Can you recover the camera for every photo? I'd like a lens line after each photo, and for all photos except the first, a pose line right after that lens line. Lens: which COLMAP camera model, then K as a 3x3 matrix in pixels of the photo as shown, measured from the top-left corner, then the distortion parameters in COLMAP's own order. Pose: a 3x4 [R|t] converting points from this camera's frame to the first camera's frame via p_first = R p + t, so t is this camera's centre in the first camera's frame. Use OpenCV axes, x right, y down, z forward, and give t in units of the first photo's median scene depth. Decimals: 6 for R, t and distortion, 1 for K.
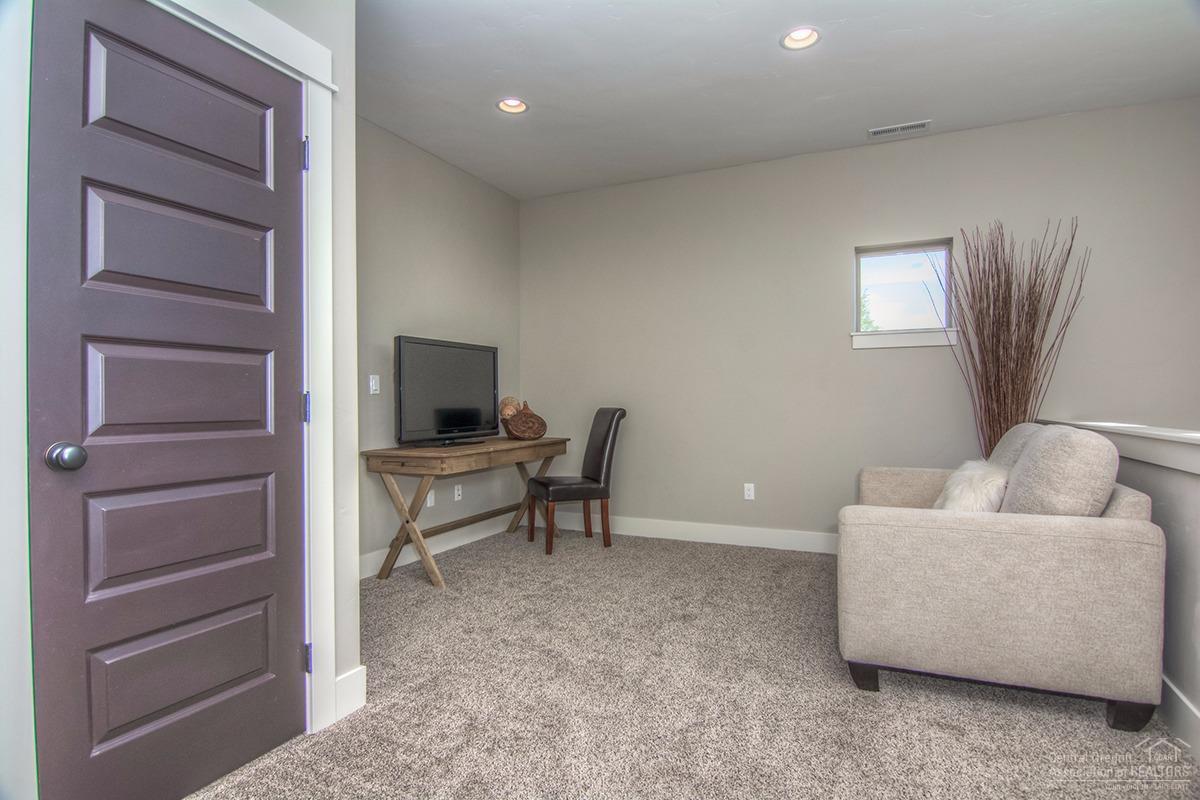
lens RADIAL K [[632.4, 0, 594.4], [0, 632.4, 401.2], [0, 0, 1]] dist [-0.003290, -0.013728]
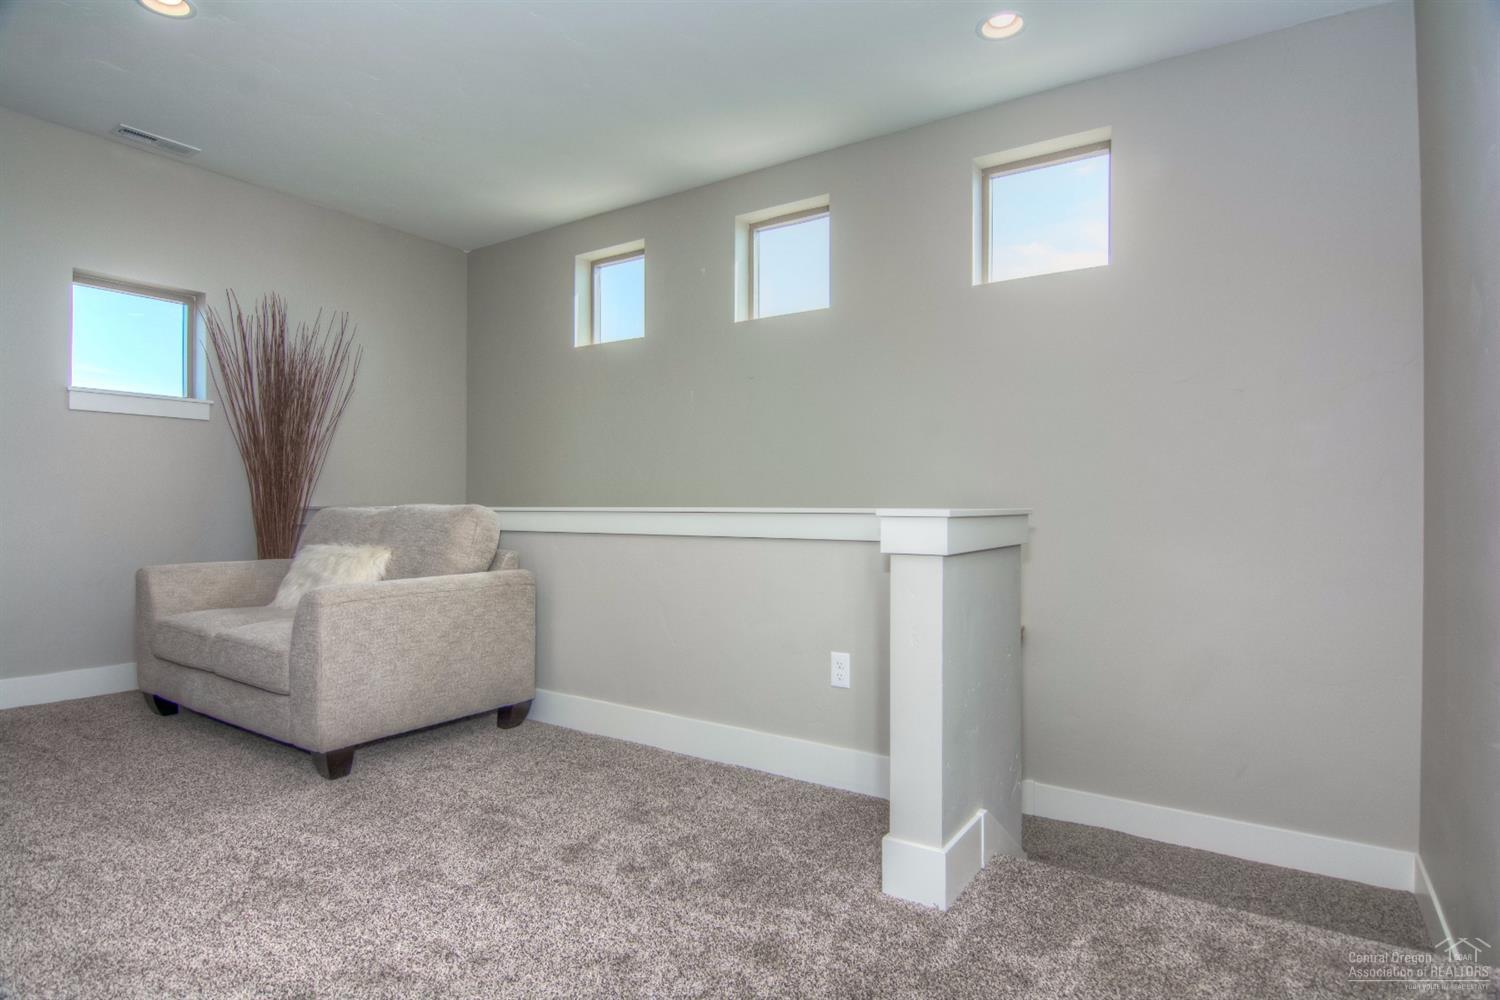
lens RADIAL K [[790.5, 0, 743.6], [0, 790.5, 505.5], [0, 0, 1]] dist [-0.003290, -0.013728]
pose [[0.141334, 0.012990, 0.989877, -0.645024], [-0.004600, 0.999912, -0.012465, 0.059207], [-0.989951, -0.002792, 0.141381, 0.224223]]
